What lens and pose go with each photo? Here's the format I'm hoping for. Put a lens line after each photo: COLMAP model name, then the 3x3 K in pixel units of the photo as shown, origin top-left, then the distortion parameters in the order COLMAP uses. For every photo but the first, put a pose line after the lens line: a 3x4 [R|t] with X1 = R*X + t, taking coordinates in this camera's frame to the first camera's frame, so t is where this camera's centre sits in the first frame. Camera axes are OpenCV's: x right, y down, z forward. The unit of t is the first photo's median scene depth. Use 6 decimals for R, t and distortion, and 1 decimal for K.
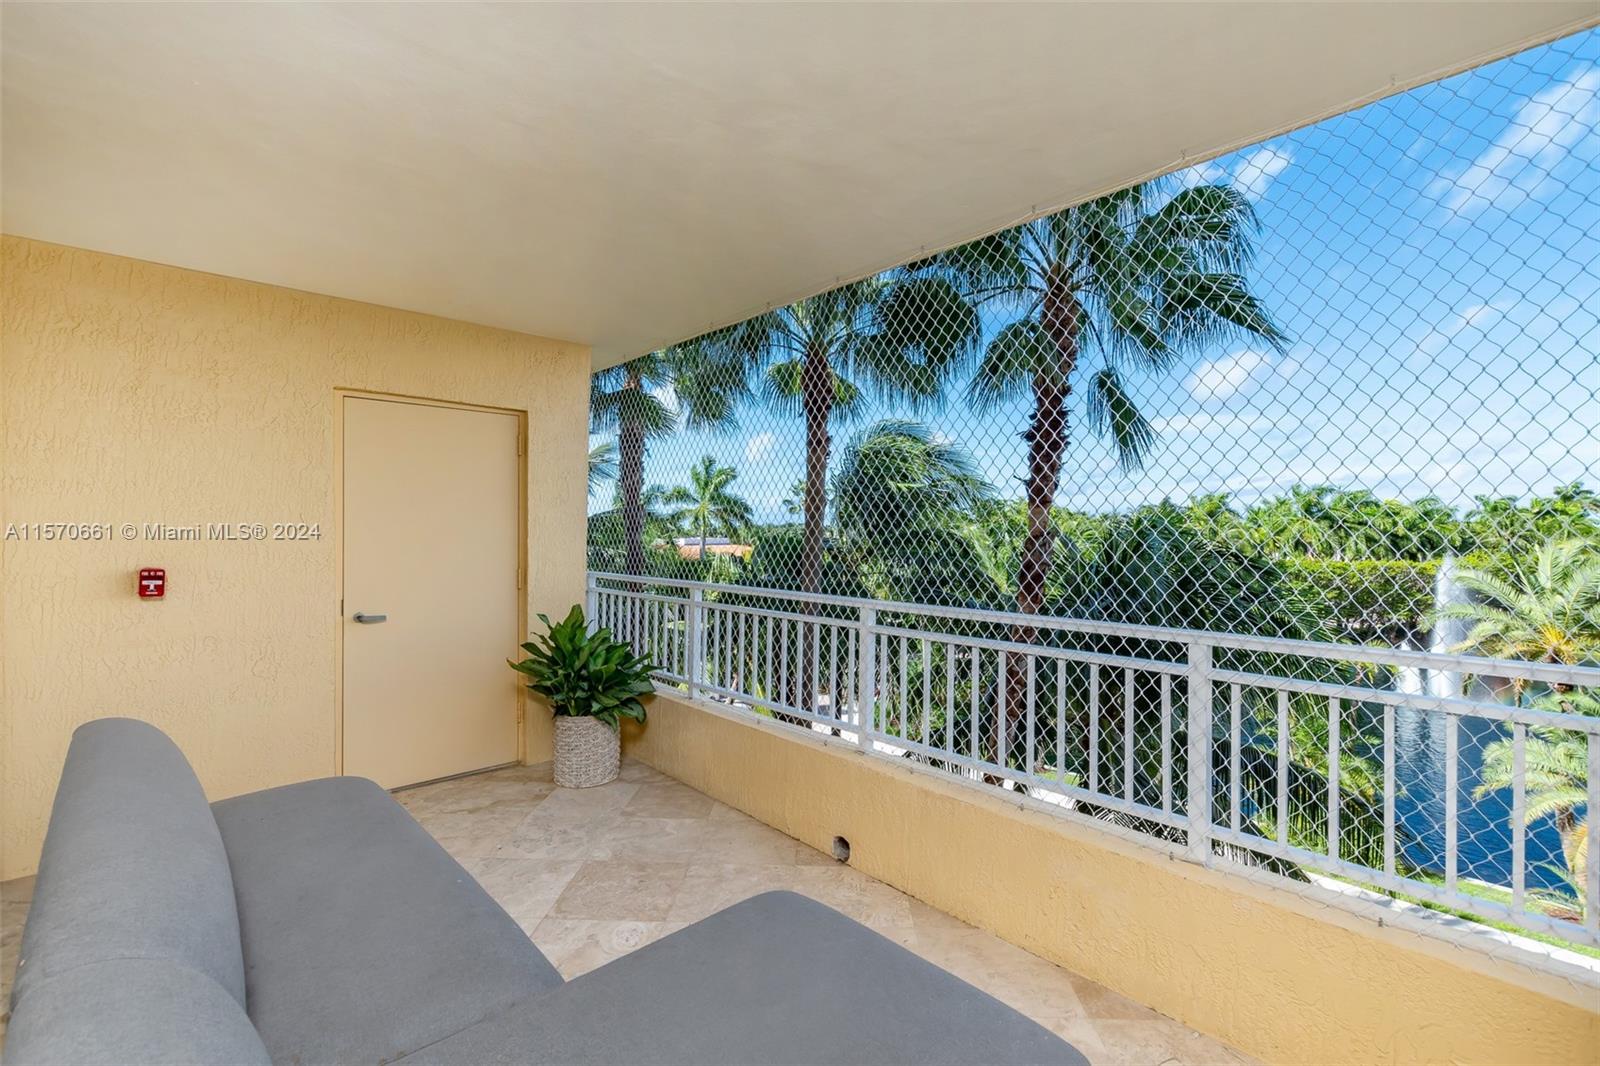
lens RADIAL K [[718.0, 0, 800.0], [0, 718.0, 533.0], [0, 0, 1]] dist [0.027520, -0.000070]
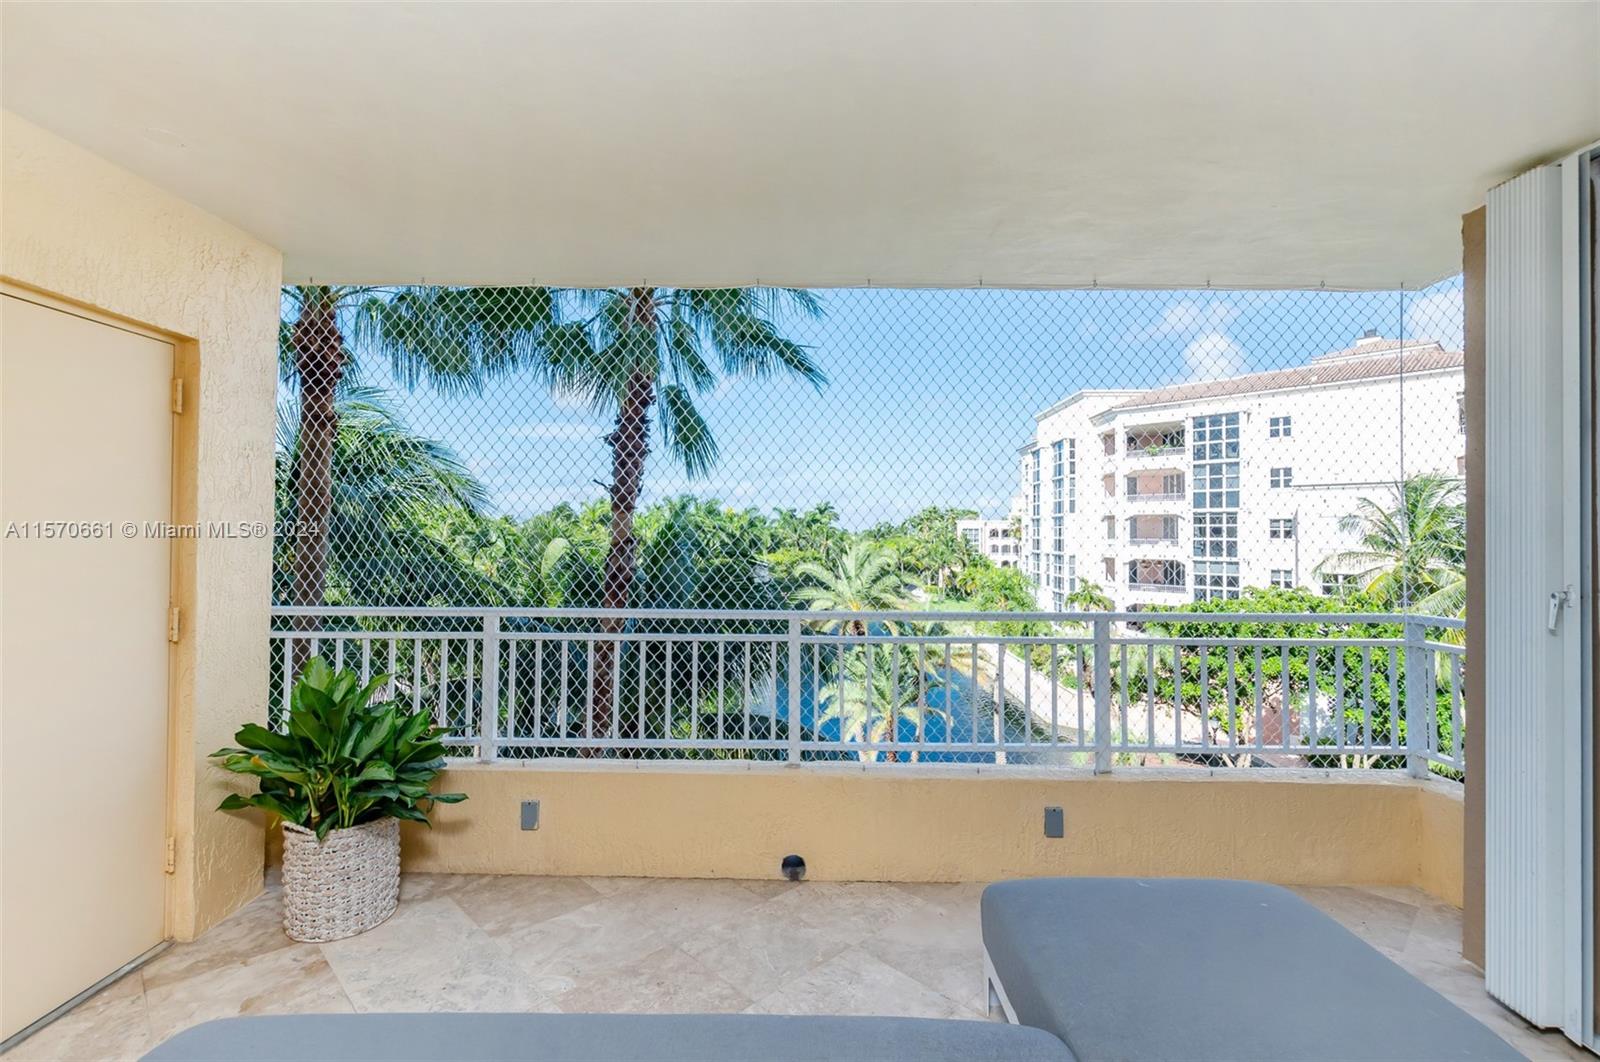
lens RADIAL K [[733.9, 0, 800.0], [0, 733.9, 531.0], [0, 0, 1]] dist [0.004259, 0.000379]
pose [[0.691479, 0.000305, 0.722396, -0.264793], [0.002319, 0.999994, -0.002642, -0.005553], [-0.722393, 0.003502, 0.691474, 0.126251]]
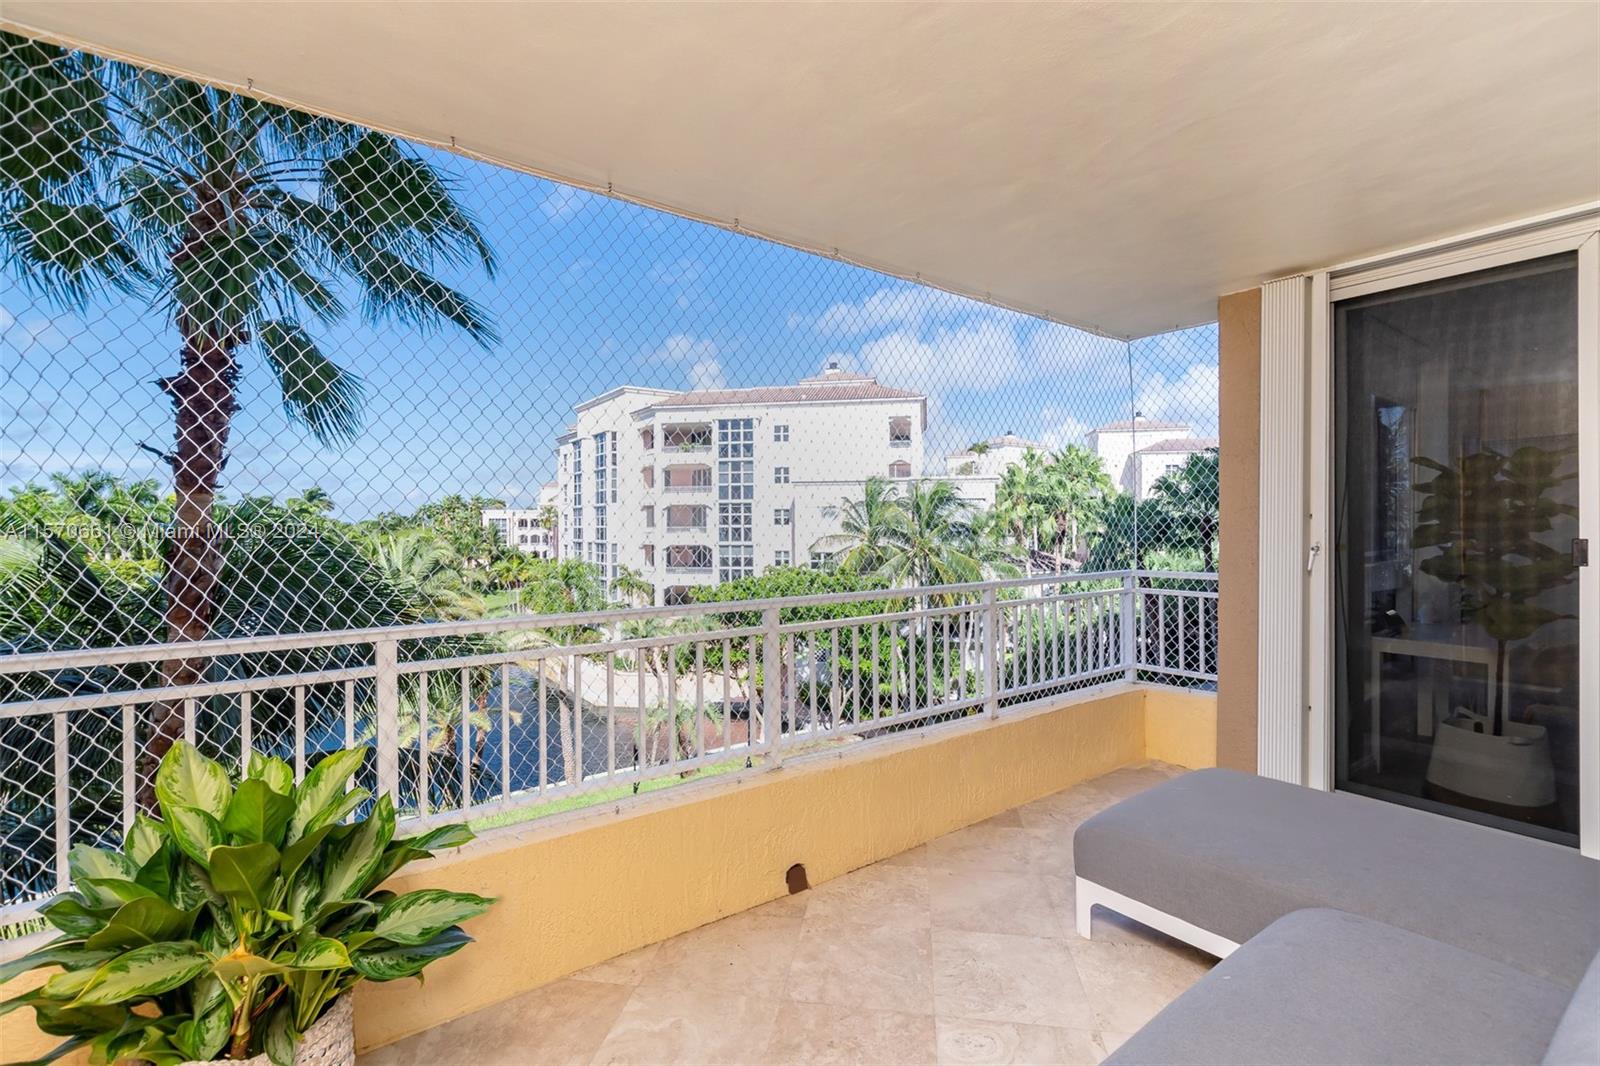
lens RADIAL K [[722.0, 0, 808.5], [0, 722.0, 535.5], [0, 0, 1]] dist [-0.033929, 0.000163]
pose [[0.110890, -0.022151, 0.993586, -0.324032], [0.009258, 0.999731, 0.021254, 0.001018], [-0.993790, 0.006842, 0.111065, 0.360390]]
